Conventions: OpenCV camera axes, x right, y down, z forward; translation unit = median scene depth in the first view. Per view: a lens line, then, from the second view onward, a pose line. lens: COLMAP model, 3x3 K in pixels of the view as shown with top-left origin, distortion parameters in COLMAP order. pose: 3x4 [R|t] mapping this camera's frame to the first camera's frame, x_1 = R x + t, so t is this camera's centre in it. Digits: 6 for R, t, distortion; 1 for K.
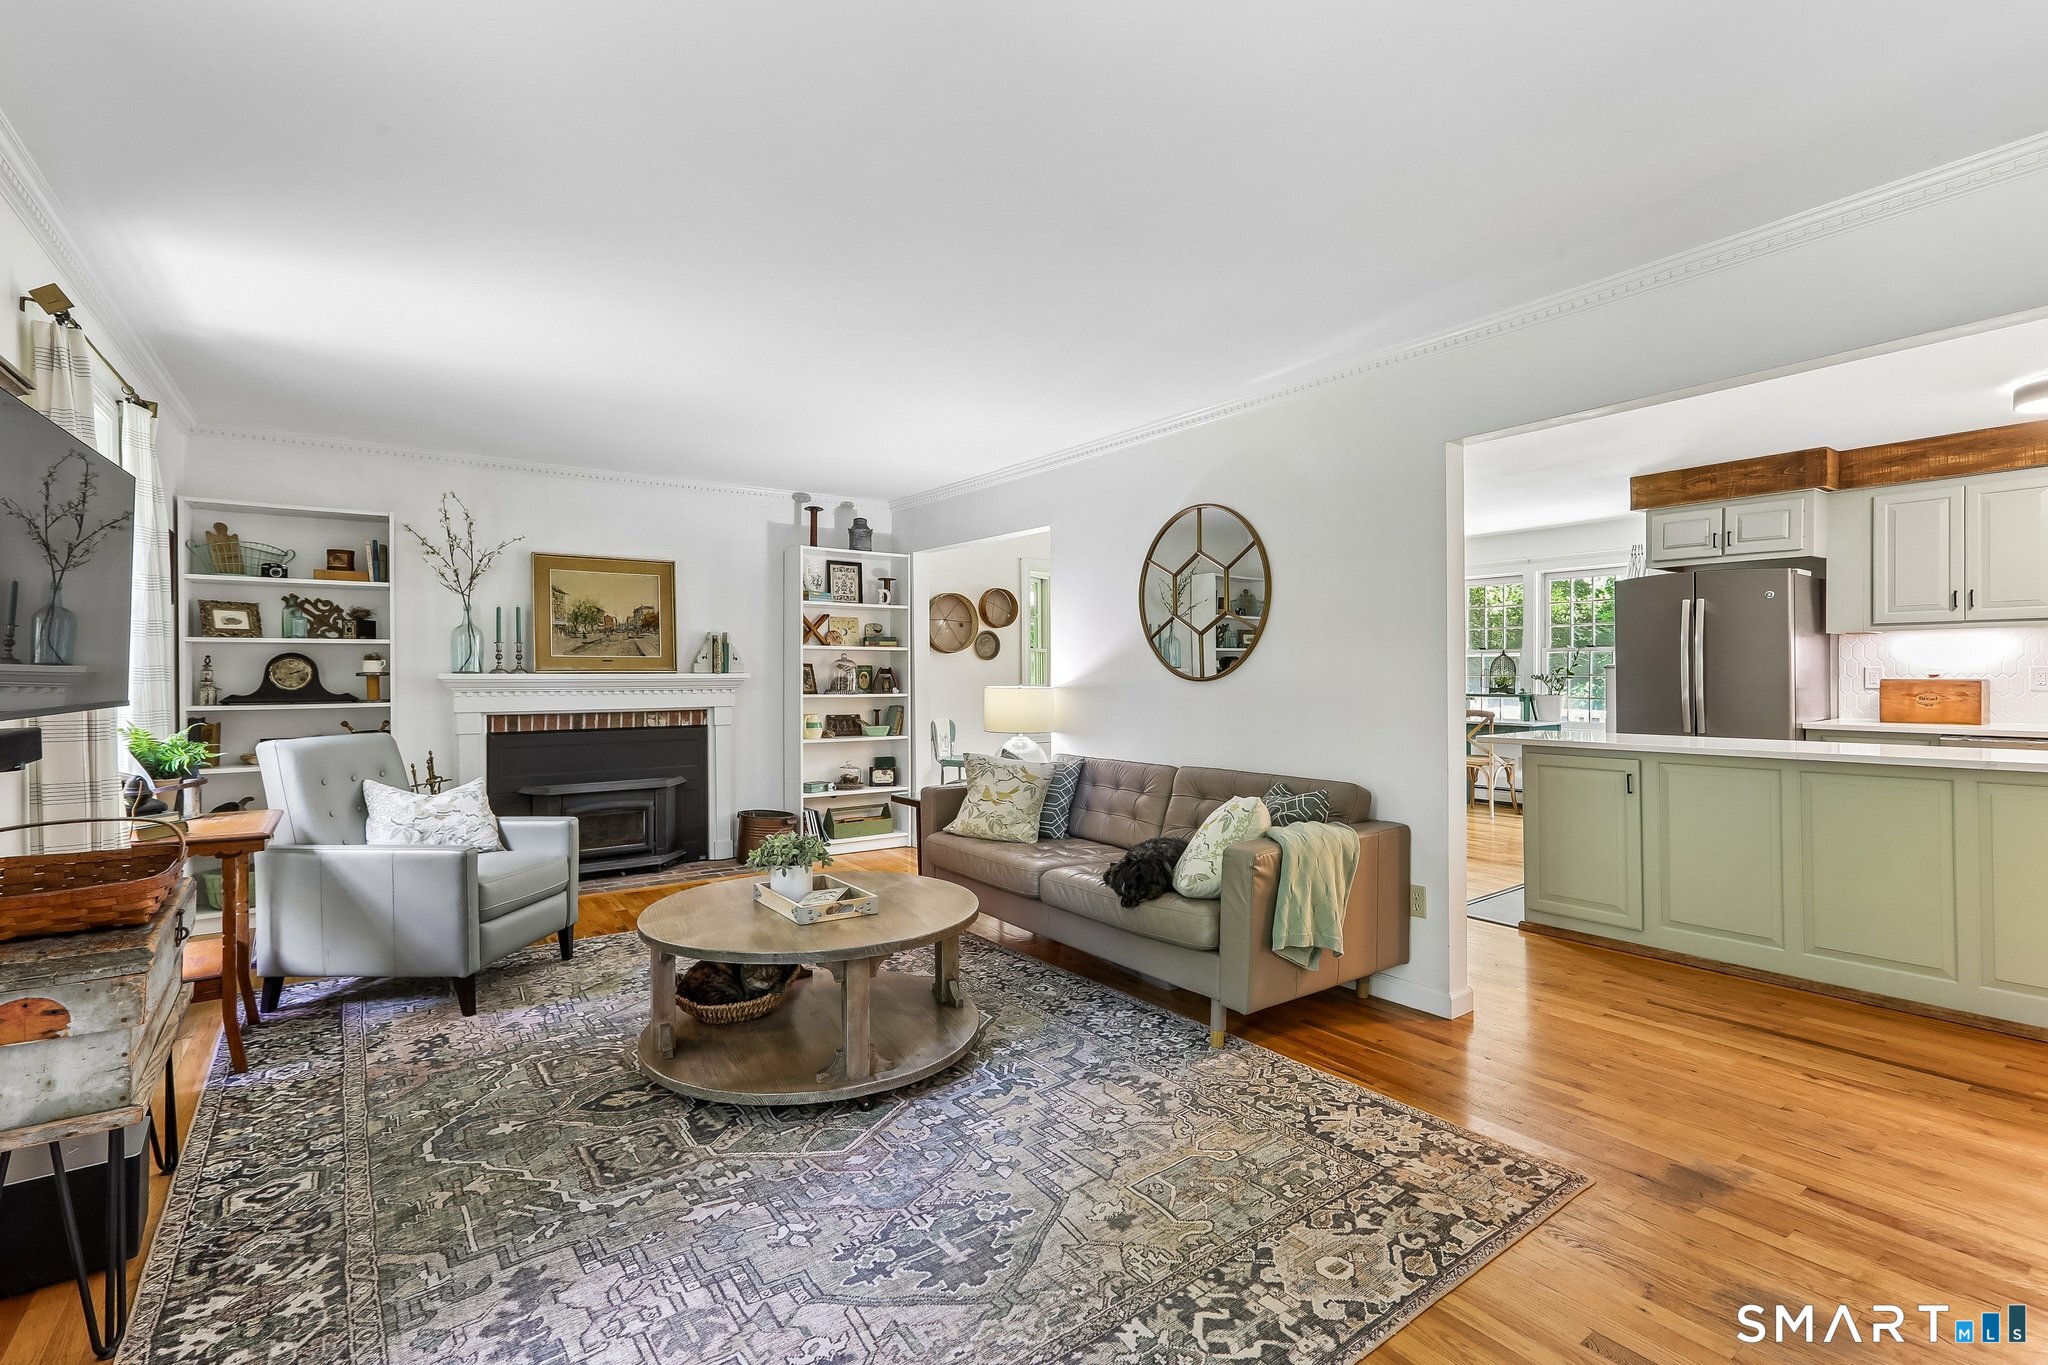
lens RADIAL K [[923.1, 0, 1031.1], [0, 923.1, 673.7], [0, 0, 1]] dist [-0.001960, 0.006264]
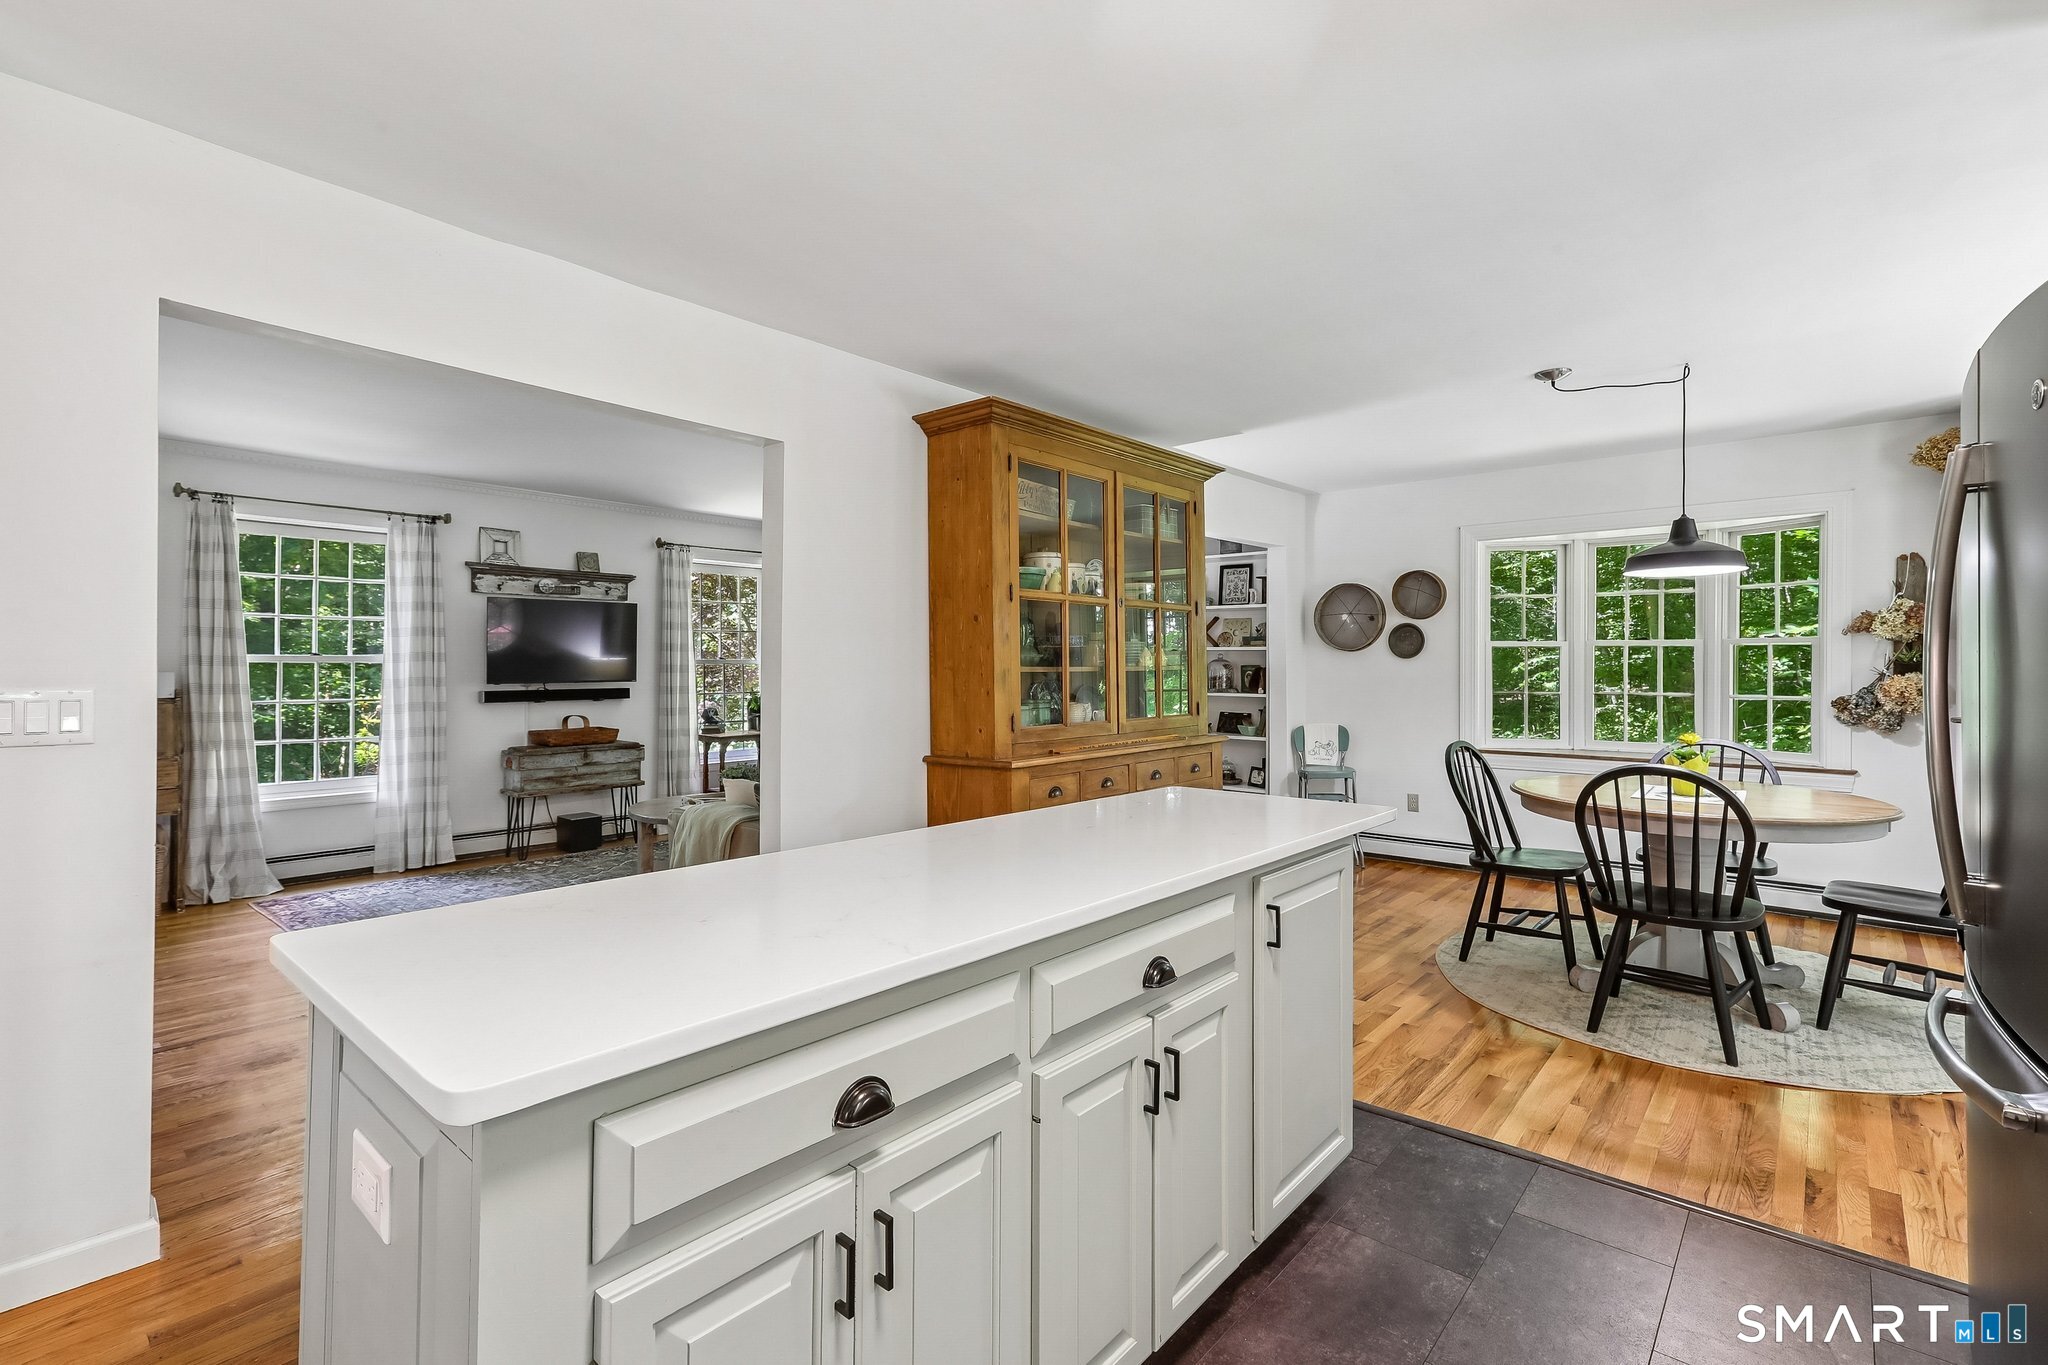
lens RADIAL K [[929.2, 0, 1033.1], [0, 929.2, 667.9], [0, 0, 1]] dist [0.003229, 0.000986]
pose [[0.230781, 0.005557, -0.972990, 1.161947], [-0.003219, 0.999983, 0.004948, -0.015384], [0.973000, 0.001990, 0.230795, 0.819956]]
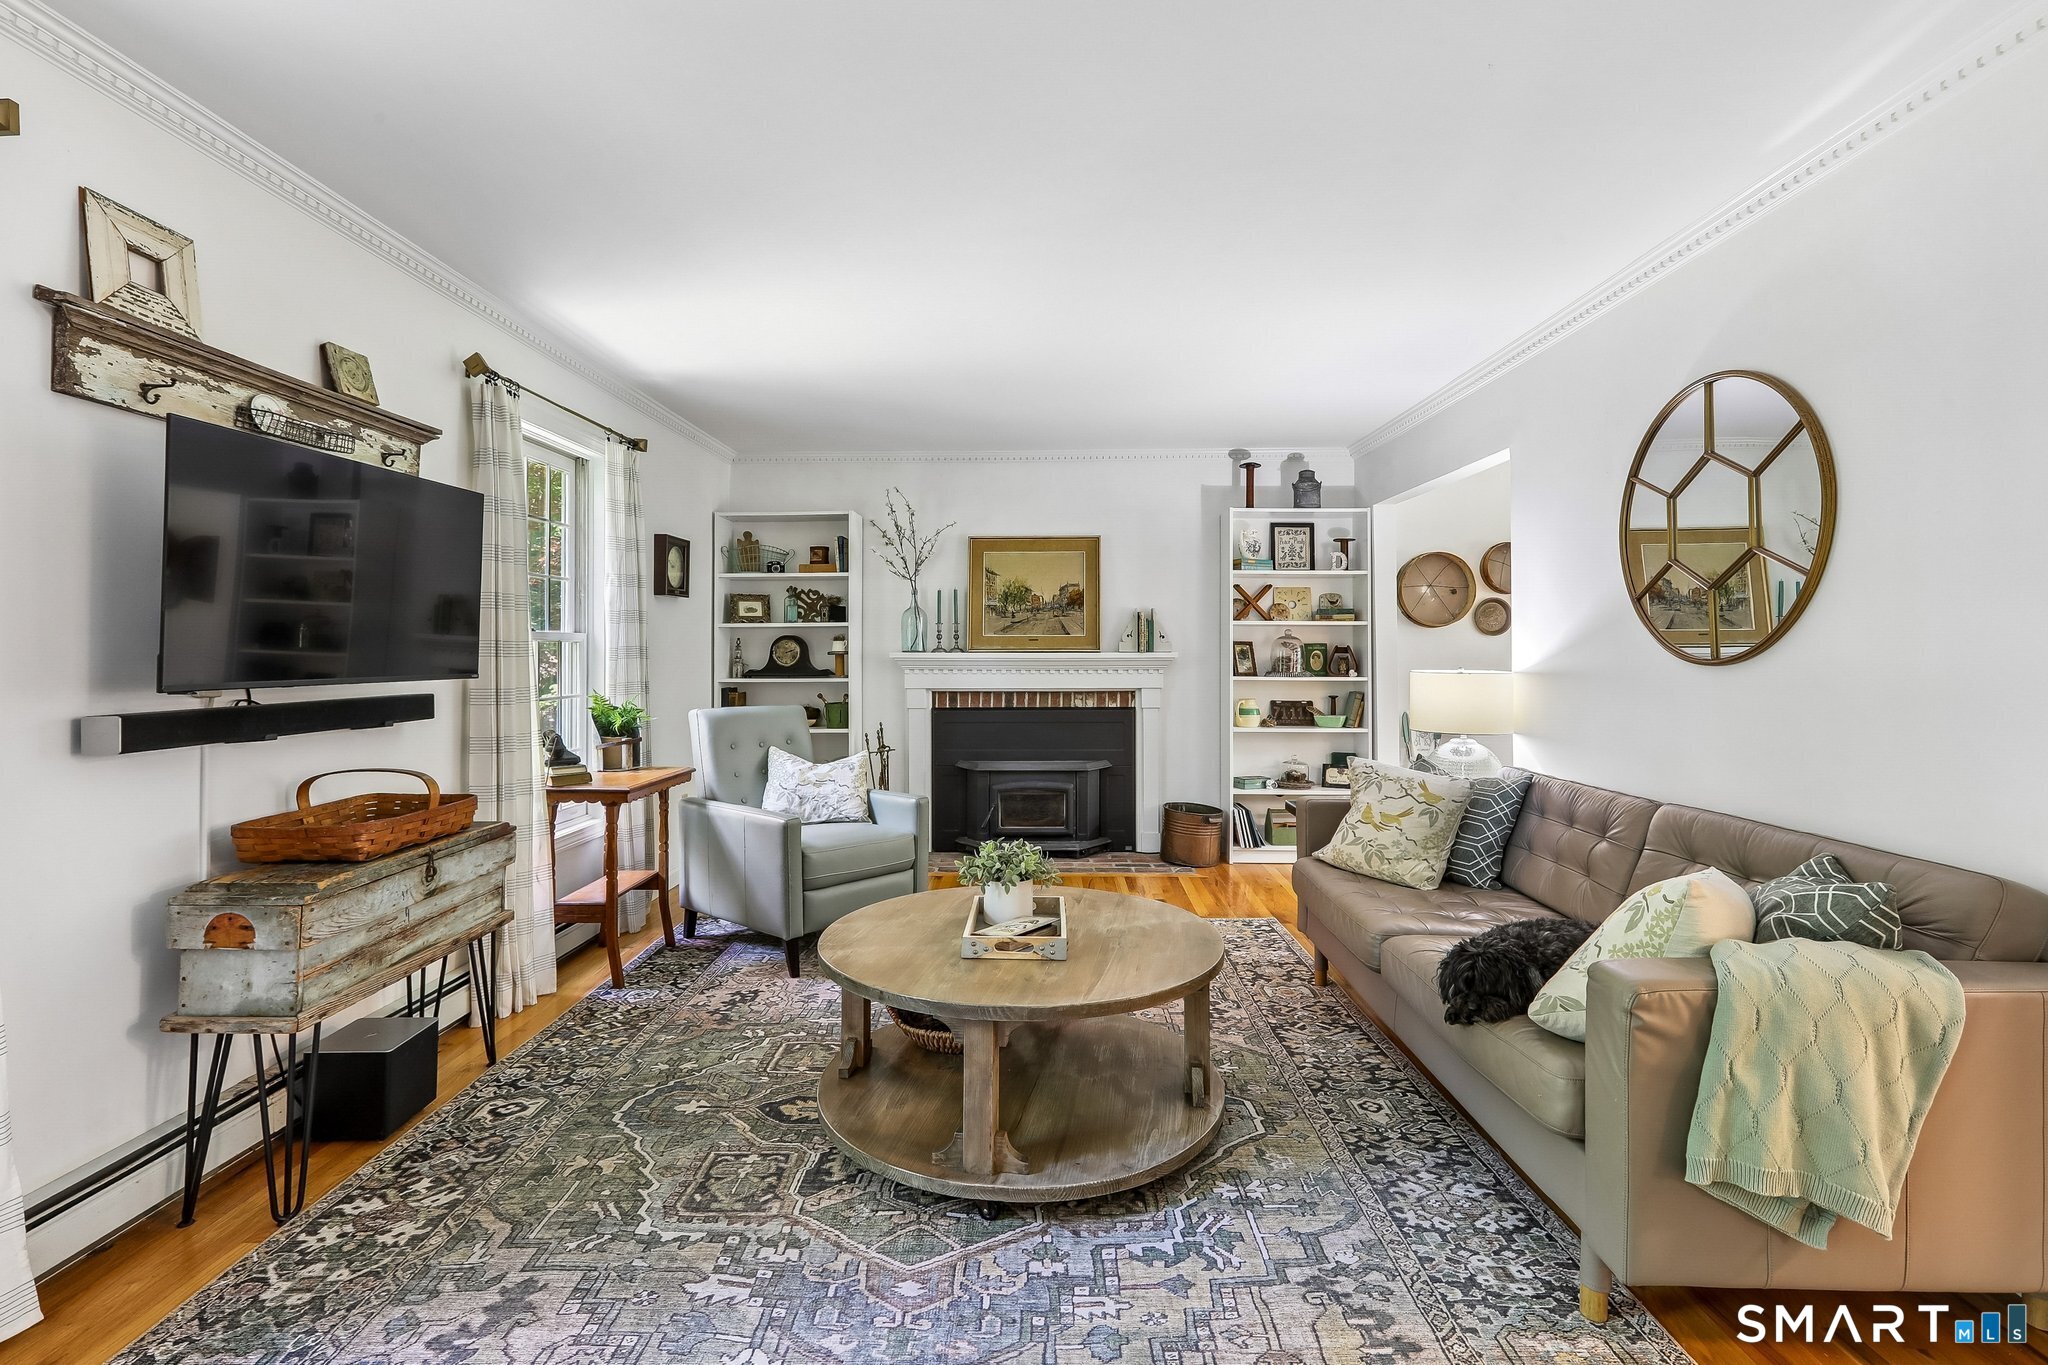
lens RADIAL K [[940.2, 0, 1026.7], [0, 940.2, 637.1], [0, 0, 1]] dist [-0.018438, 0.019748]
pose [[0.797202, -0.009891, -0.603632, 0.196811], [-0.000372, 0.999858, -0.016875, 0.000249], [0.603713, 0.013677, 0.797085, 0.235919]]
